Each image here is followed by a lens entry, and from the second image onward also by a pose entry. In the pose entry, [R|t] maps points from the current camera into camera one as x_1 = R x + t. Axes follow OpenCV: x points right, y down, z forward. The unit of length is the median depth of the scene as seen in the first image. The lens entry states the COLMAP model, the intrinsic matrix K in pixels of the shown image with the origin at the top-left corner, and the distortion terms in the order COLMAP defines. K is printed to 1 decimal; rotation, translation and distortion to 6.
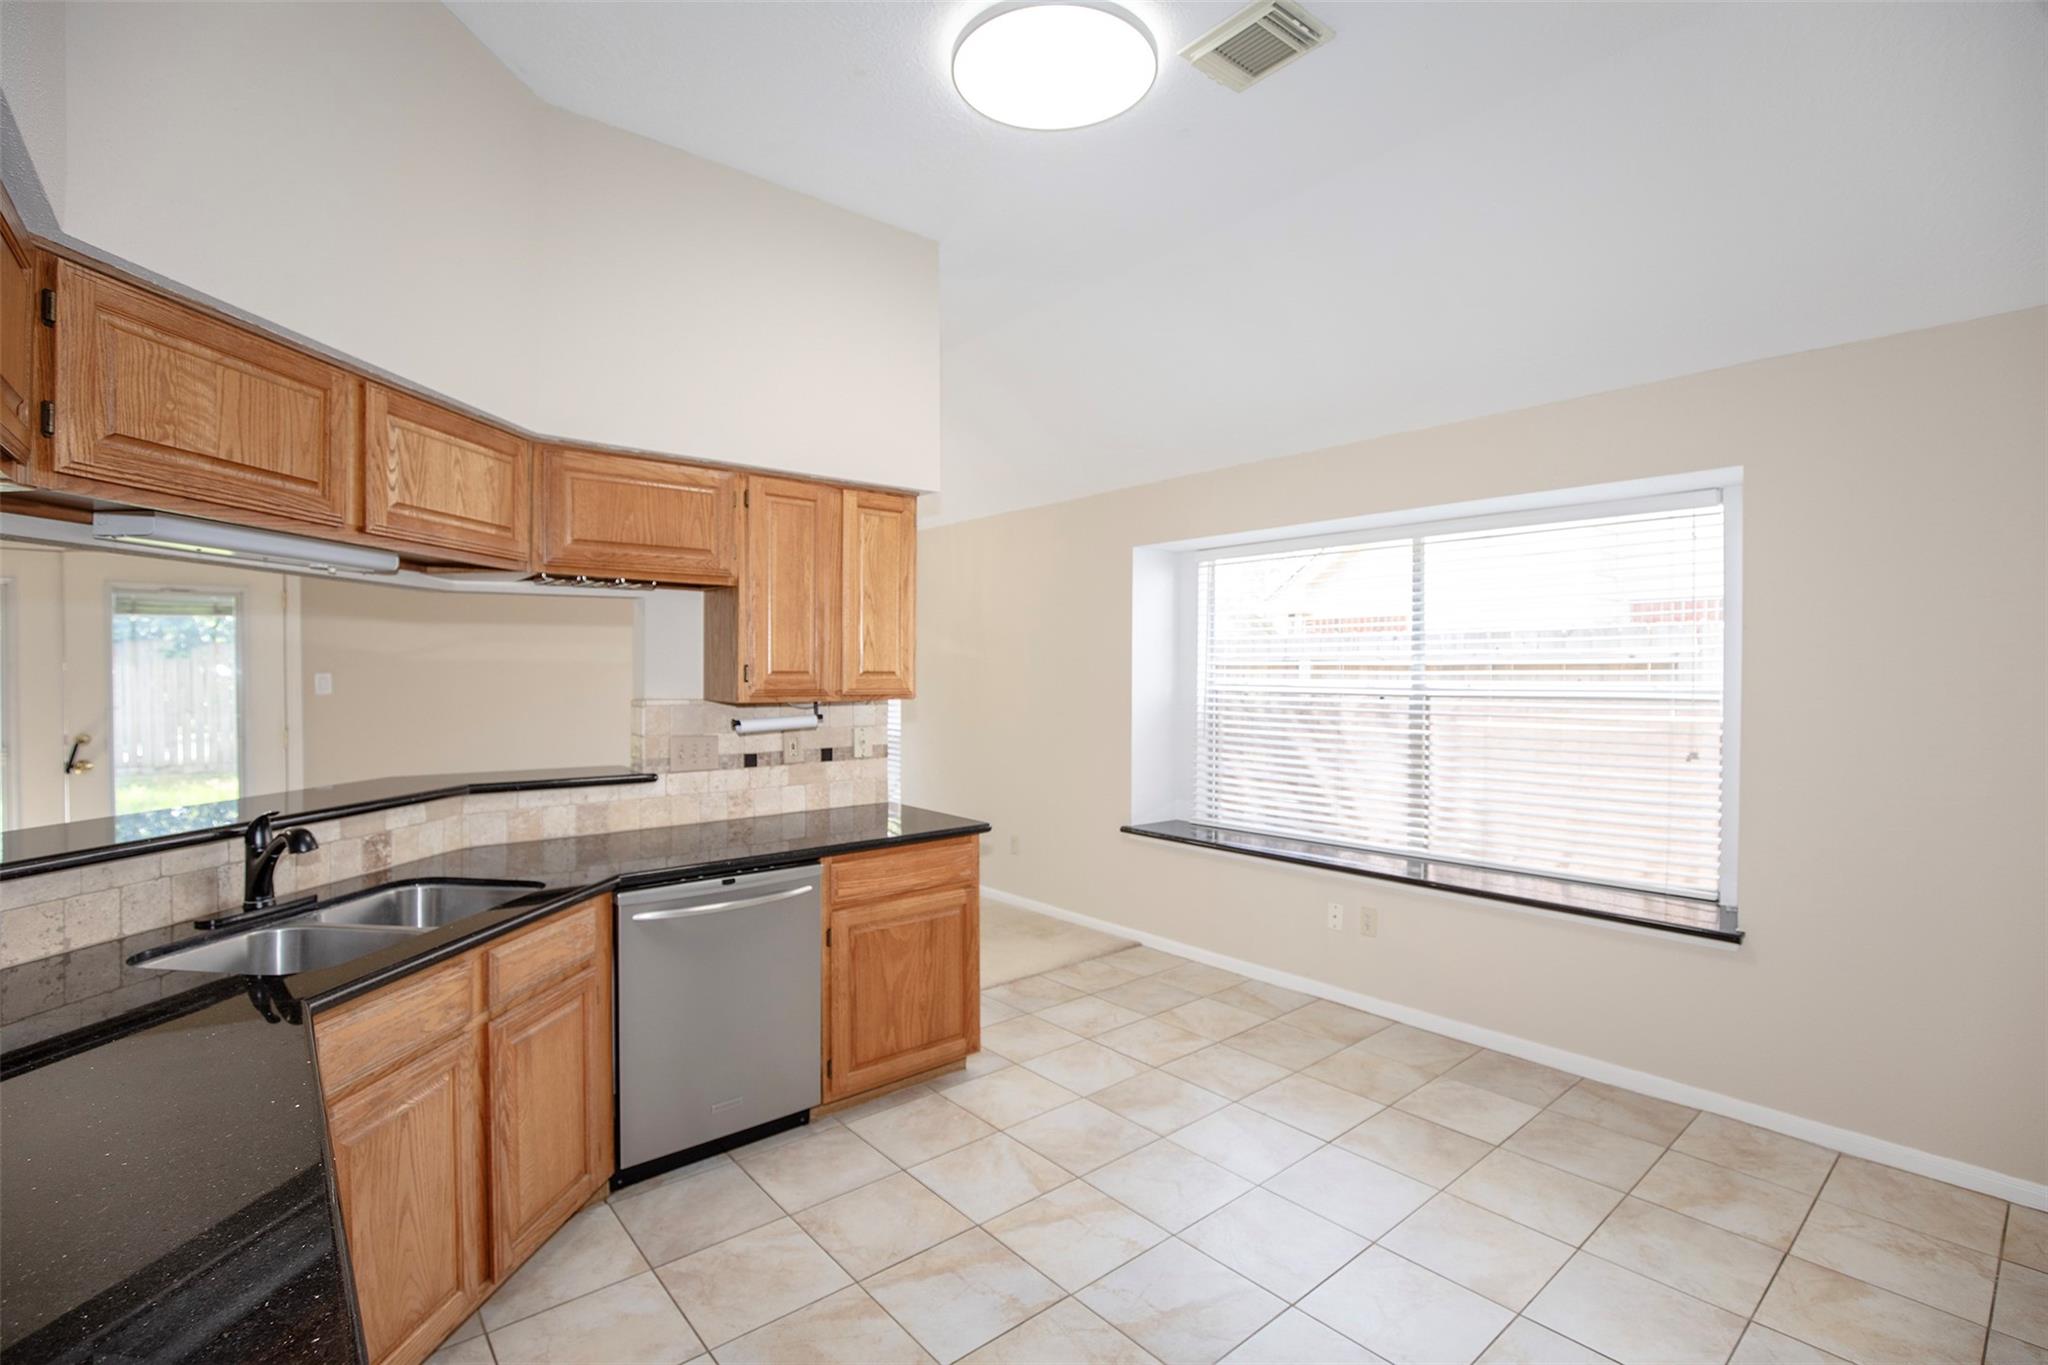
lens RADIAL K [[936.8, 0, 1035.7], [0, 936.8, 684.4], [0, 0, 1]] dist [-0.033727, 0.005848]
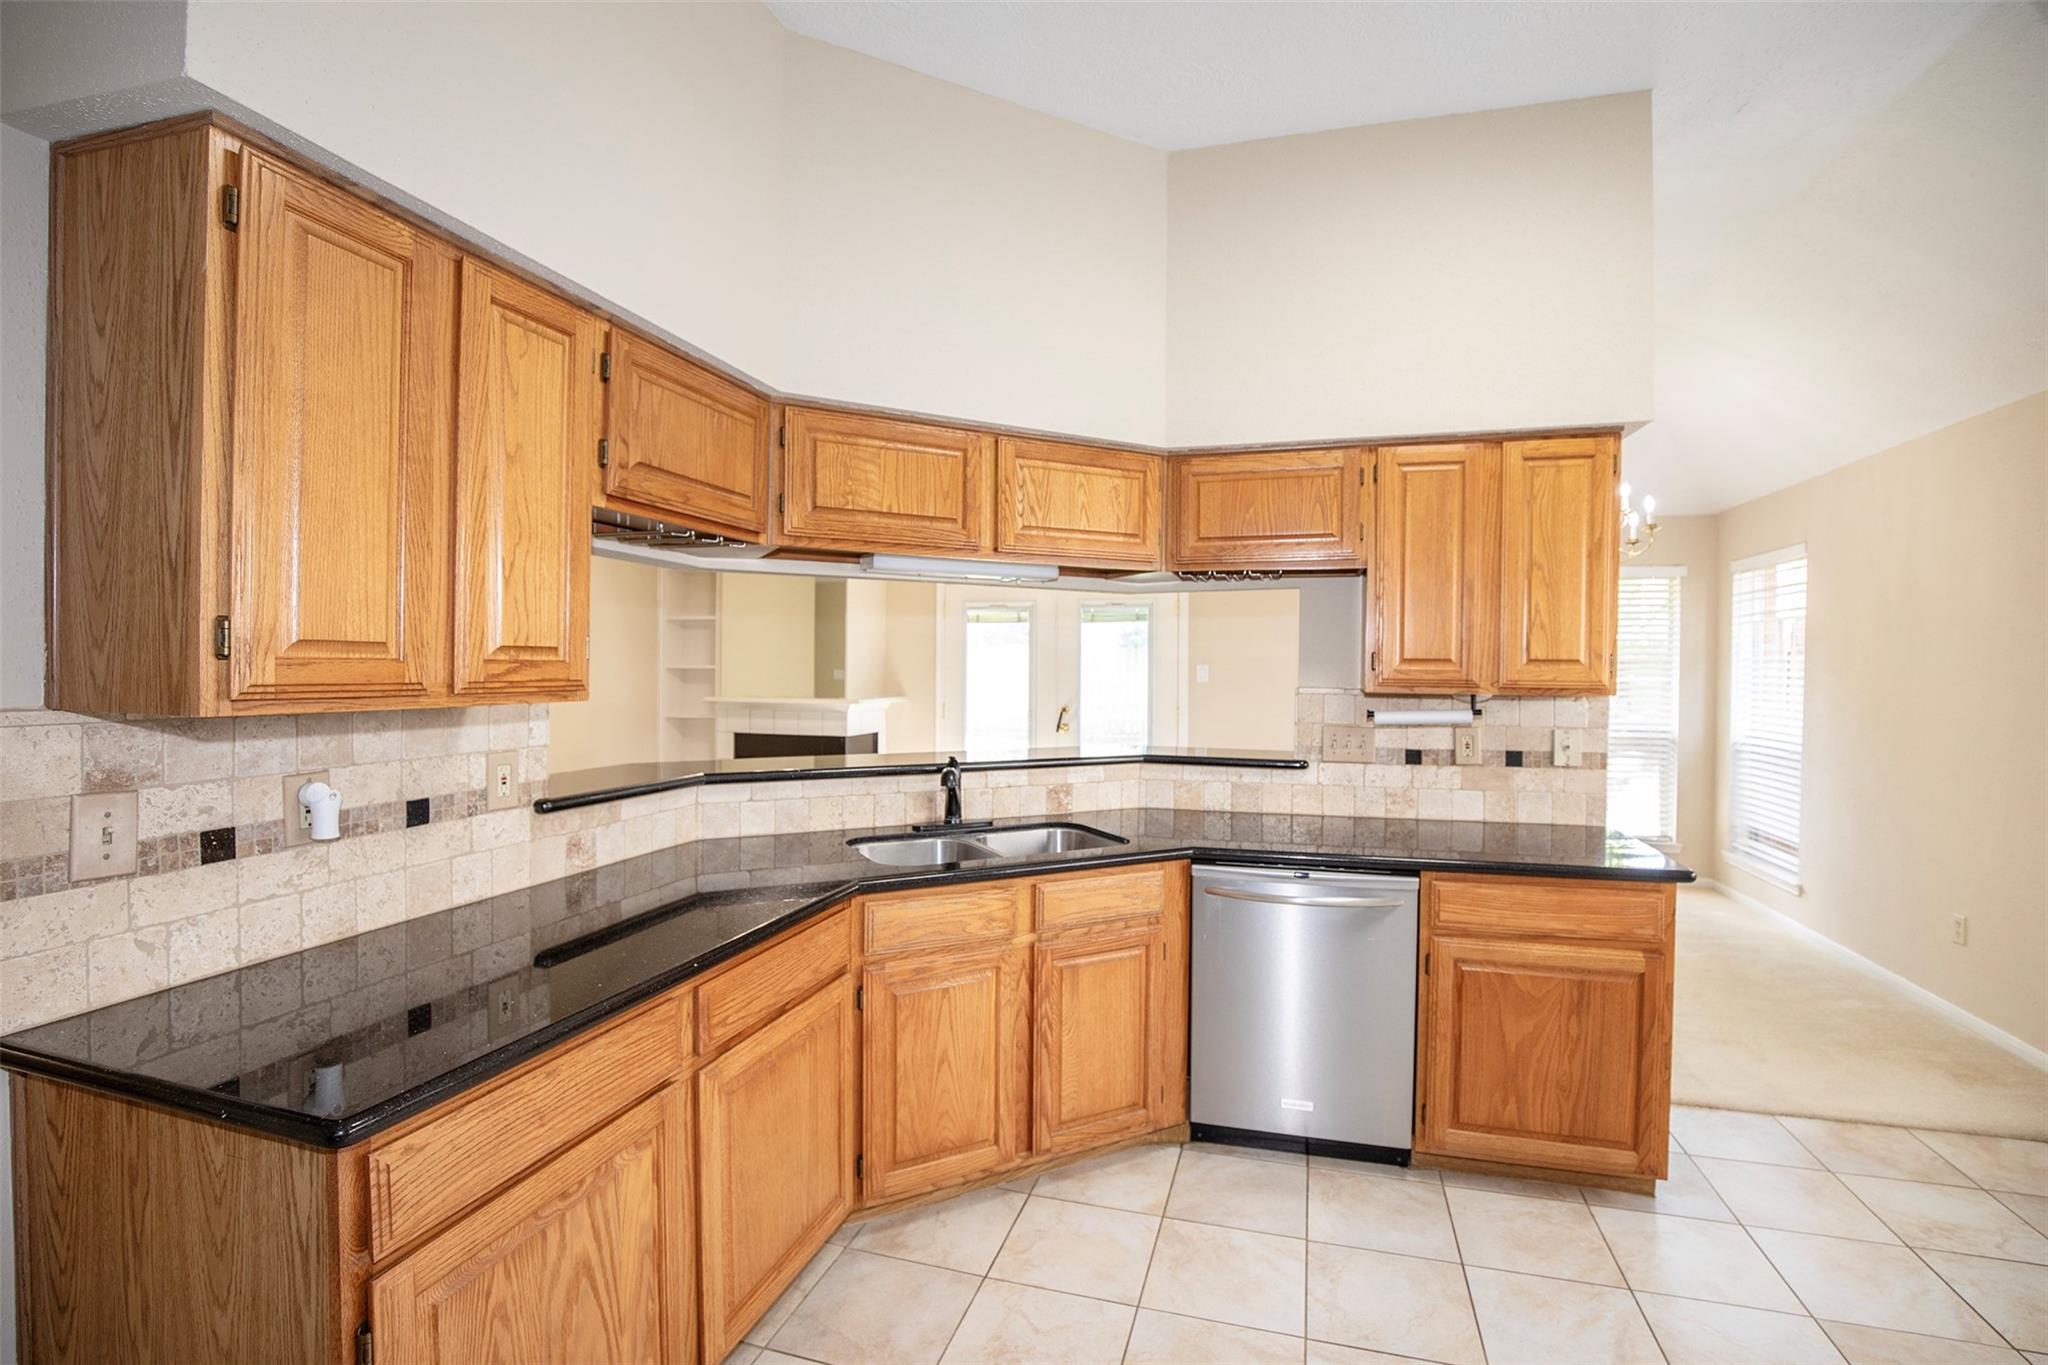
lens RADIAL K [[936.8, 0, 1032.1], [0, 936.8, 683.0], [0, 0, 1]] dist [-0.033727, 0.005848]
pose [[0.545348, 0.016891, -0.838039, 0.277874], [-0.016188, 0.999823, 0.009618, 0.006581], [0.838053, 0.008322, 0.545525, 0.201546]]
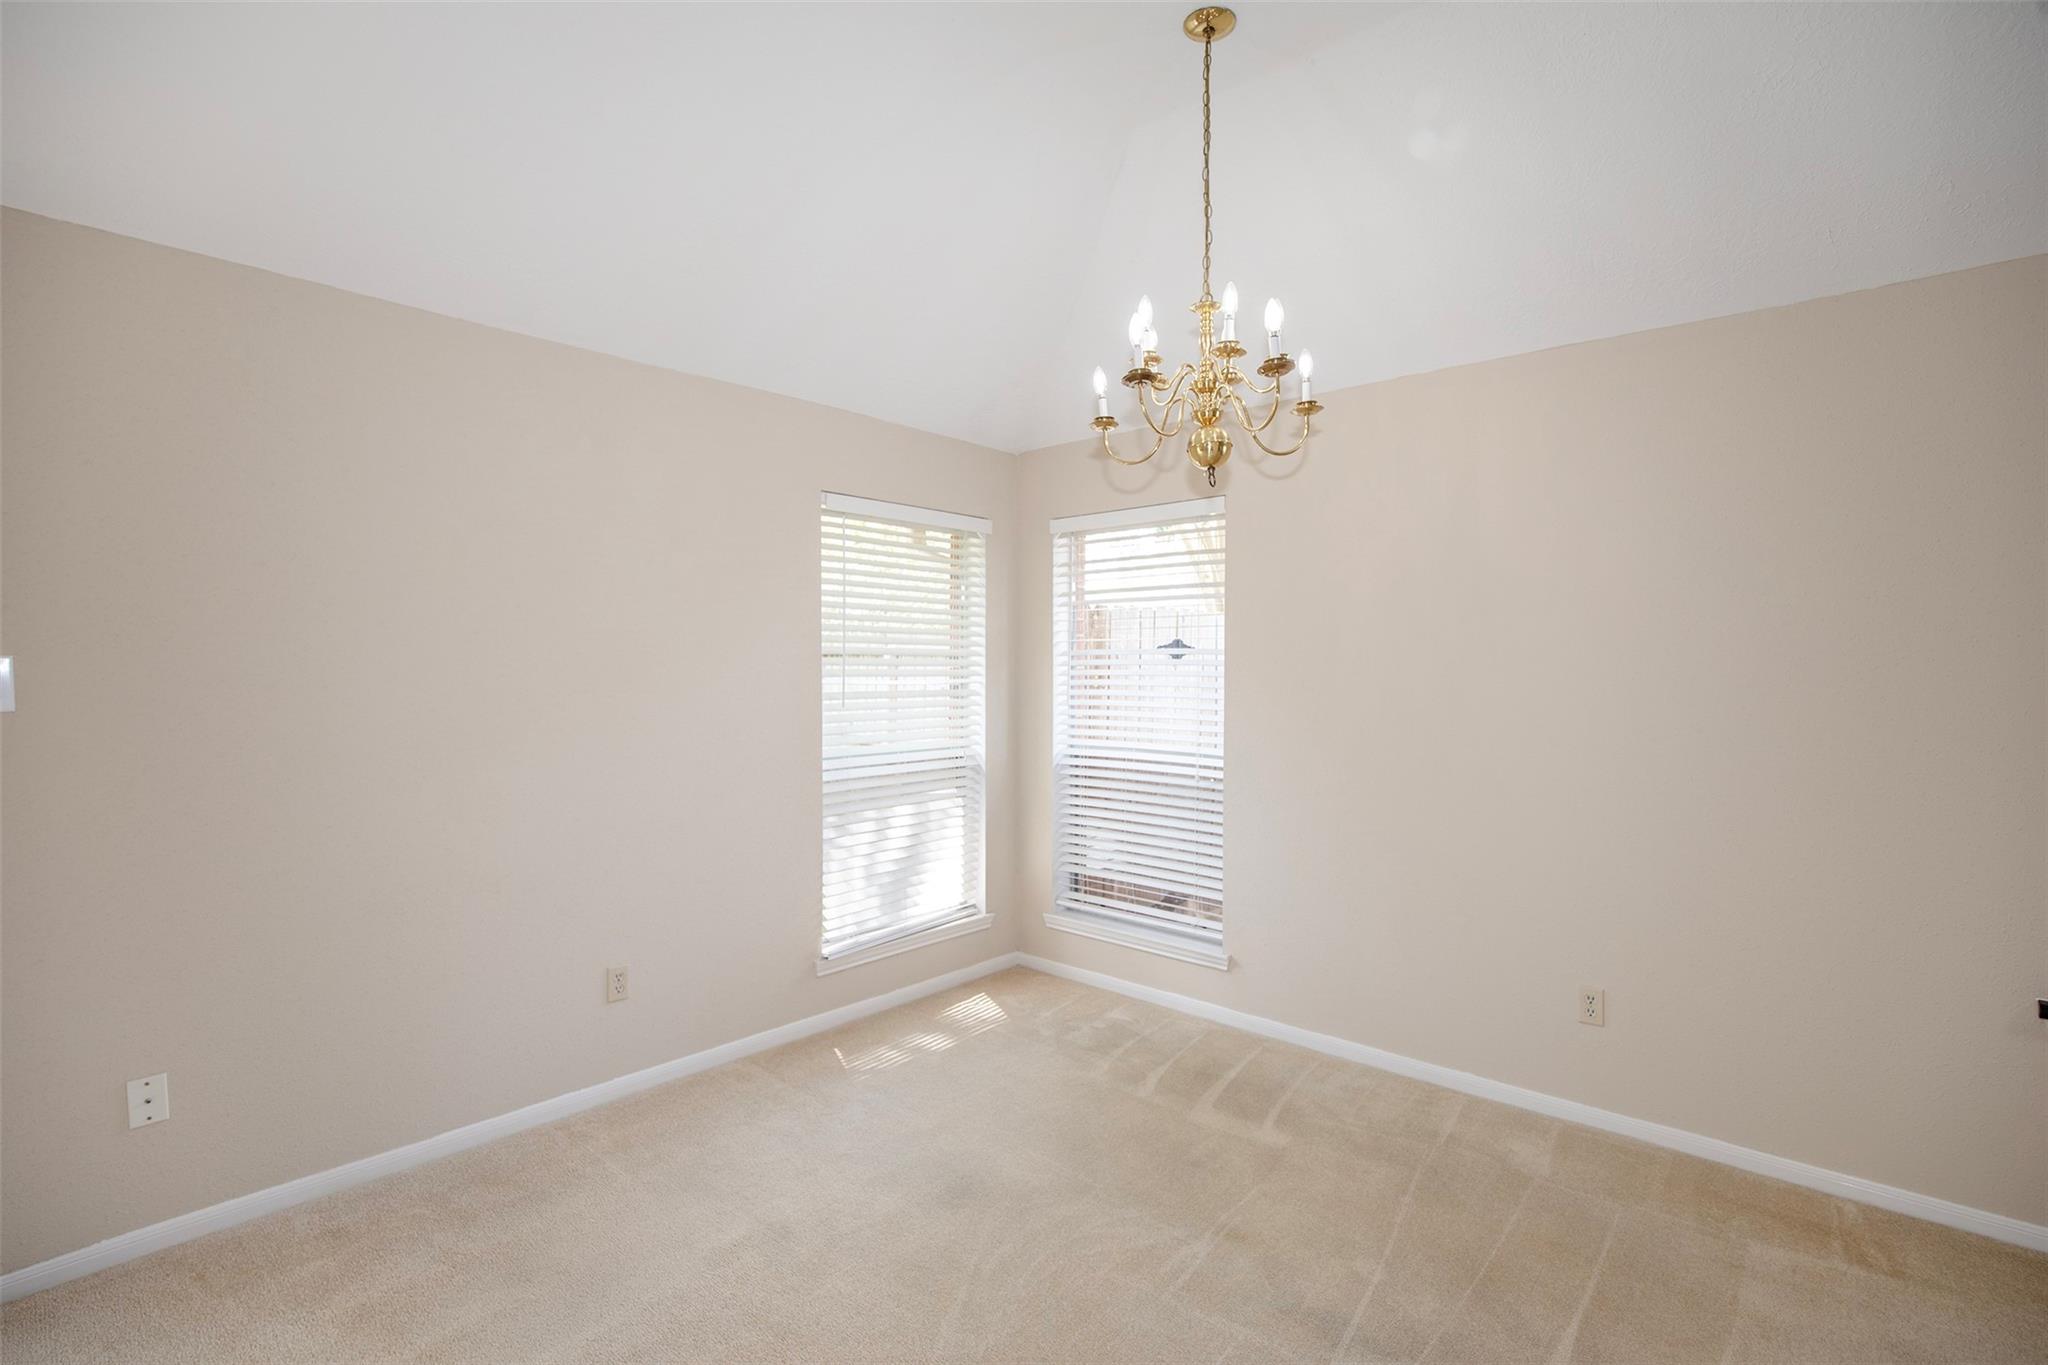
lens RADIAL K [[936.8, 0, 1021.6], [0, 936.8, 678.0], [0, 0, 1]] dist [-0.033727, 0.005848]
pose [[0.992632, 0.002077, 0.121147, -0.706320], [-0.001591, 0.999990, -0.004106, -0.003587], [-0.121155, 0.003883, 0.992626, 1.009256]]
